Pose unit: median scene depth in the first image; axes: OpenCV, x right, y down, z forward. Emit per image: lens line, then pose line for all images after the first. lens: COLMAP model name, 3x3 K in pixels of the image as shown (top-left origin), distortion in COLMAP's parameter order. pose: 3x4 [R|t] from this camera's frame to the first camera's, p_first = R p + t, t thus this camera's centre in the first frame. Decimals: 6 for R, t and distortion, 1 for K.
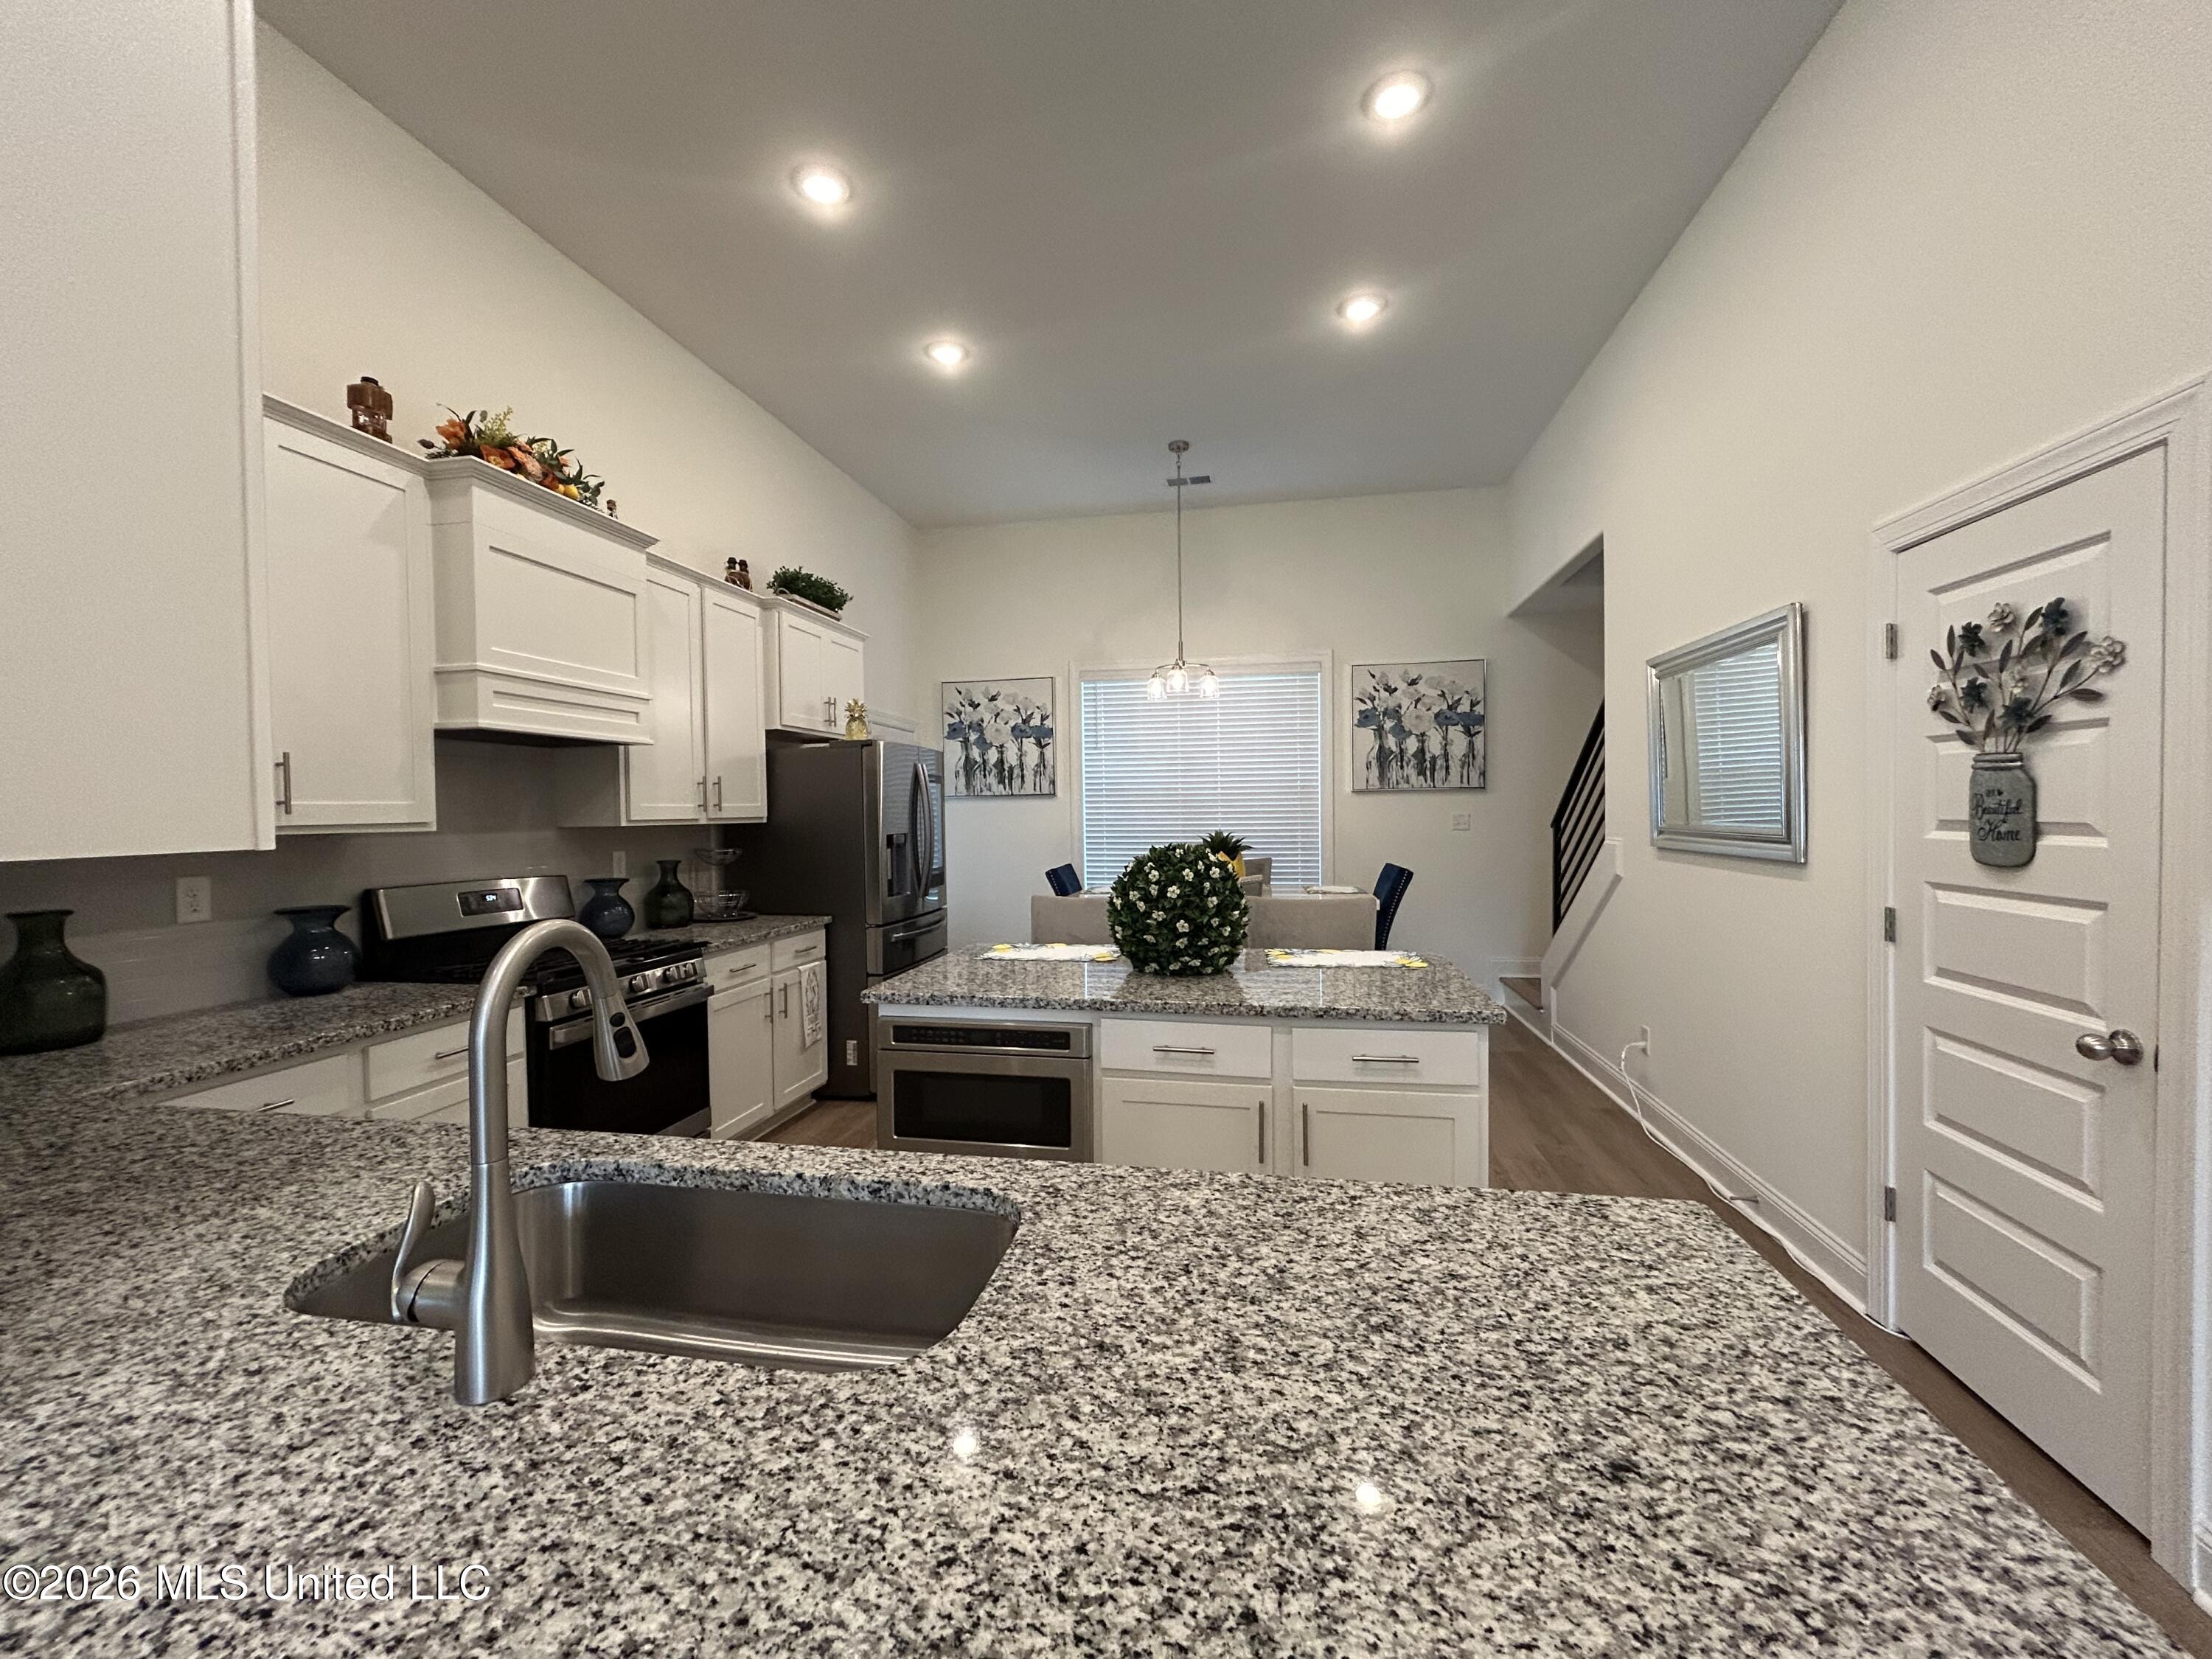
lens RADIAL K [[890.6, 0, 1106.0], [0, 890.6, 829.5], [0, 0, 1]] dist [0.000415, 0.000307]
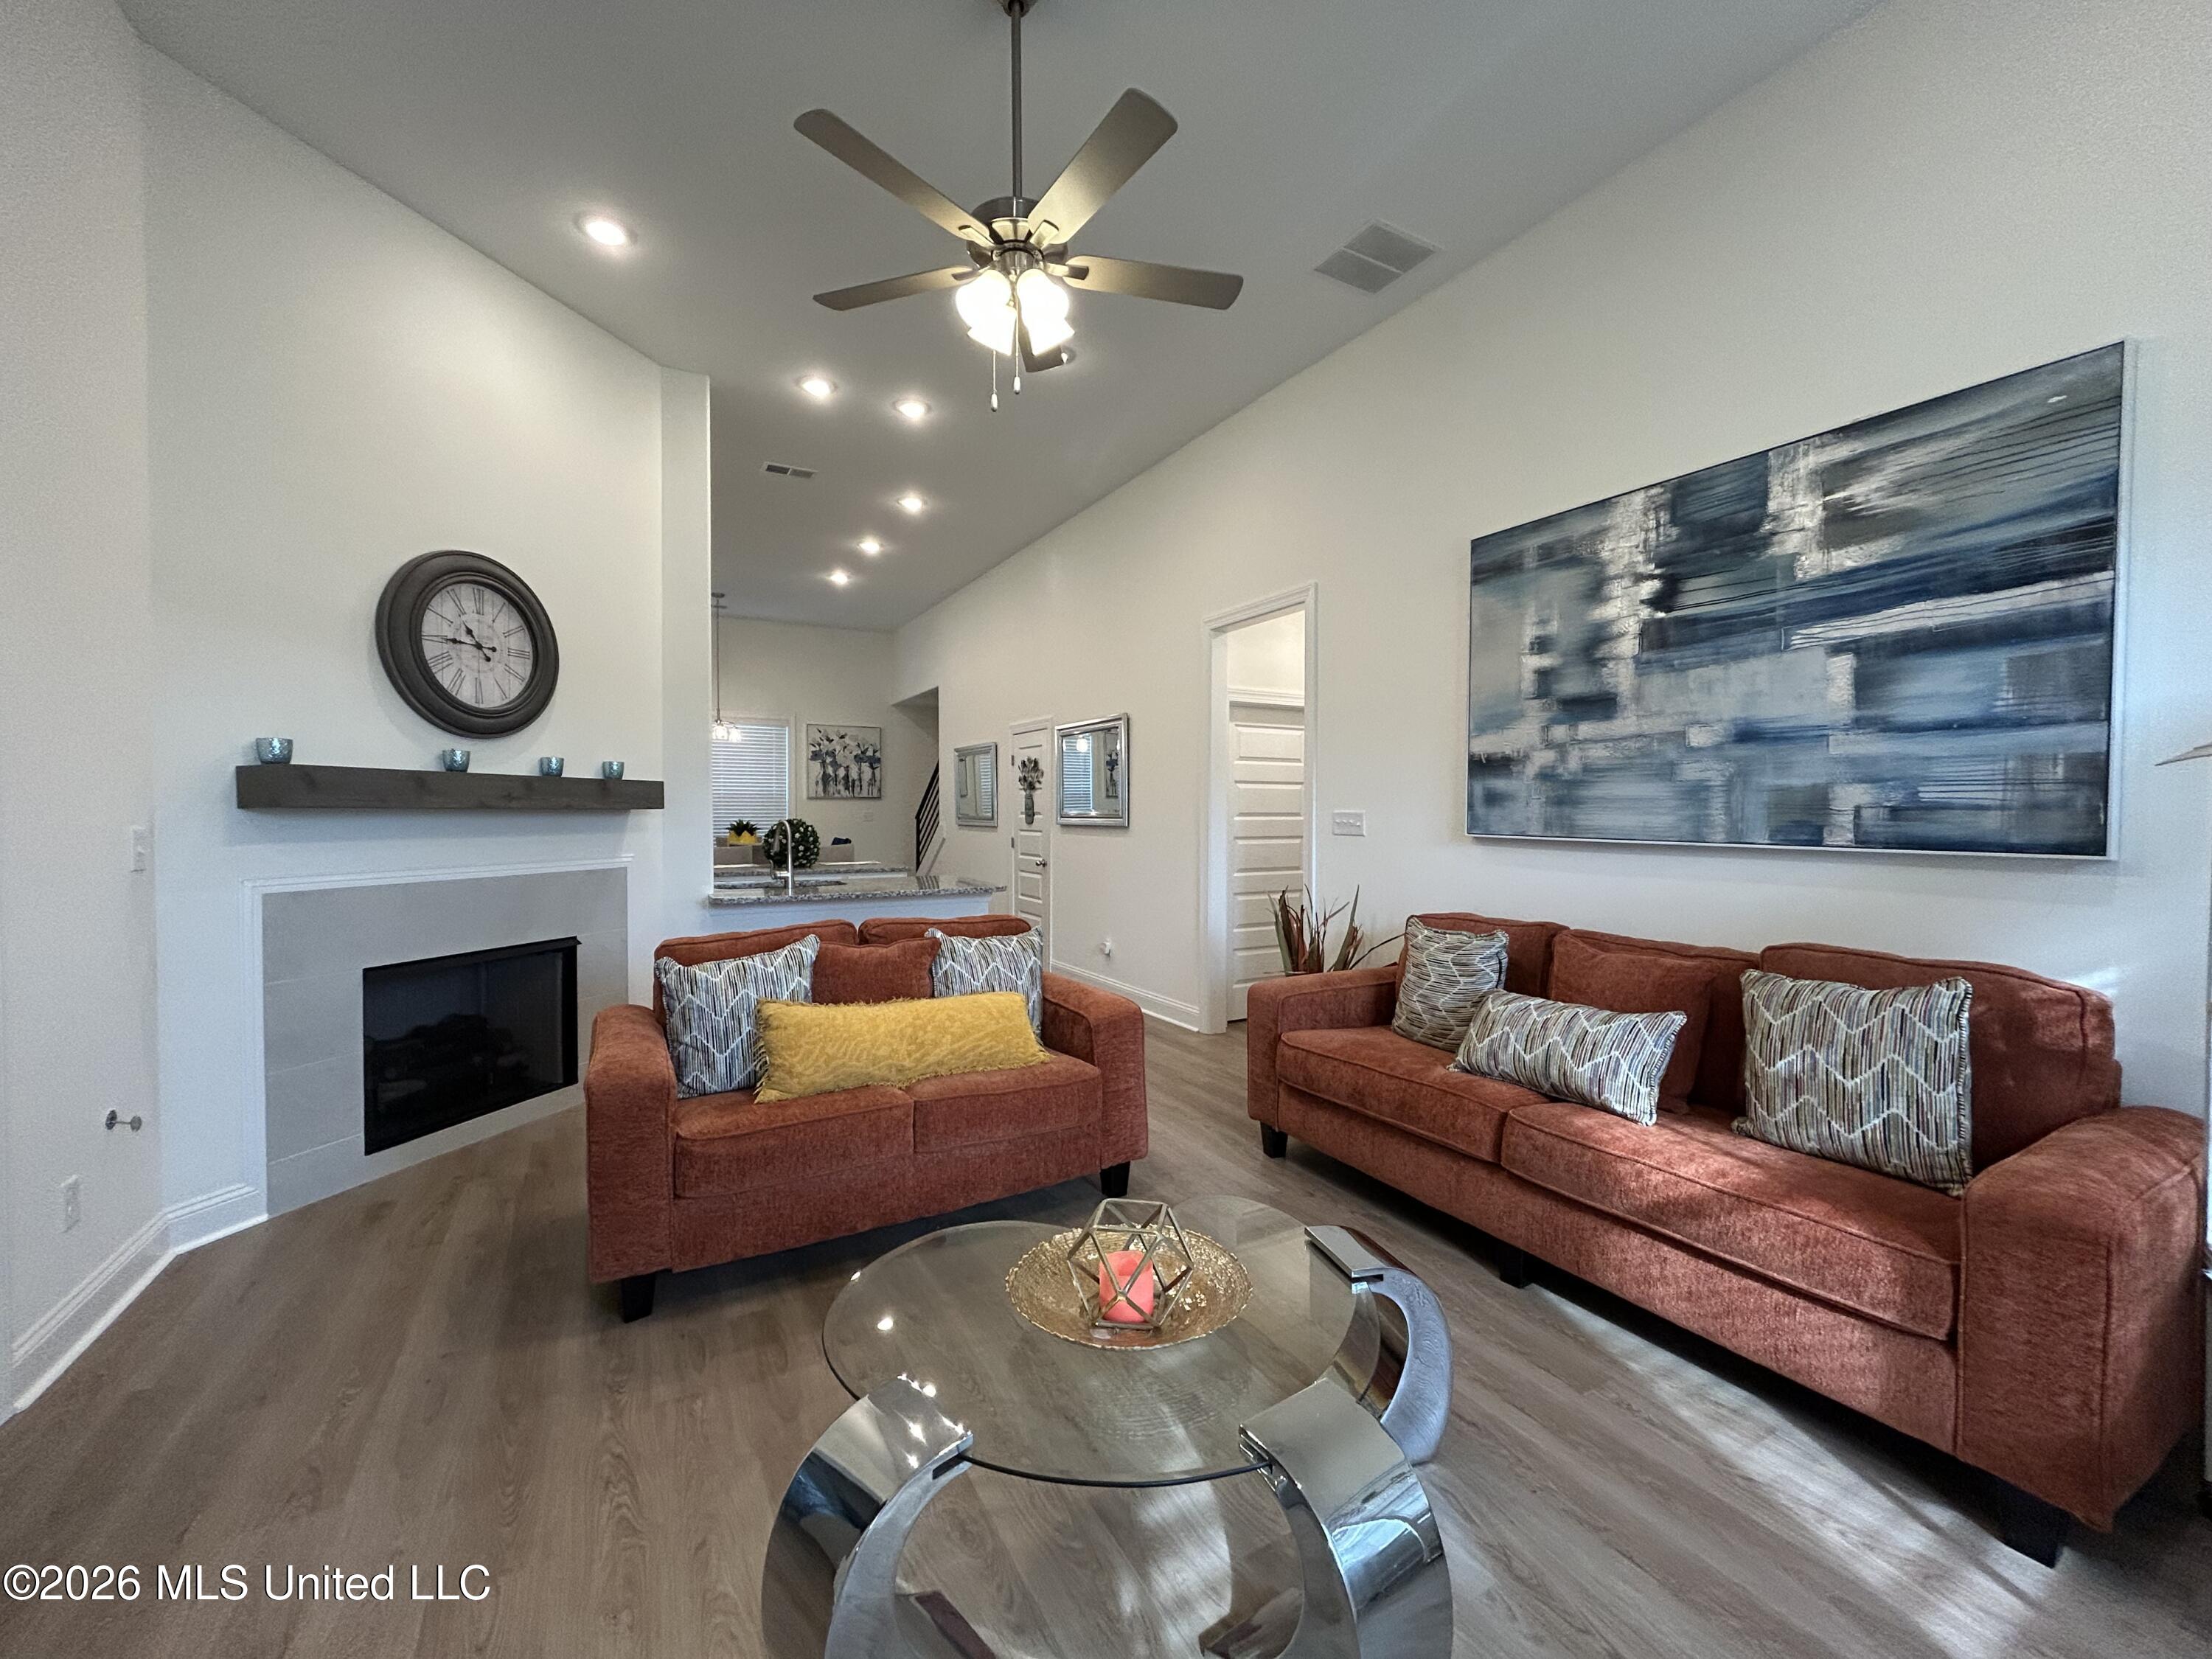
lens RADIAL K [[890.6, 0, 1106.0], [0, 890.6, 829.5], [0, 0, 1]] dist [0.000415, 0.000307]
pose [[0.767115, 0.002456, 0.641505, -0.460708], [0.001130, 0.999986, -0.005179, 0.032947], [-0.641508, 0.004698, 0.767102, -0.820143]]
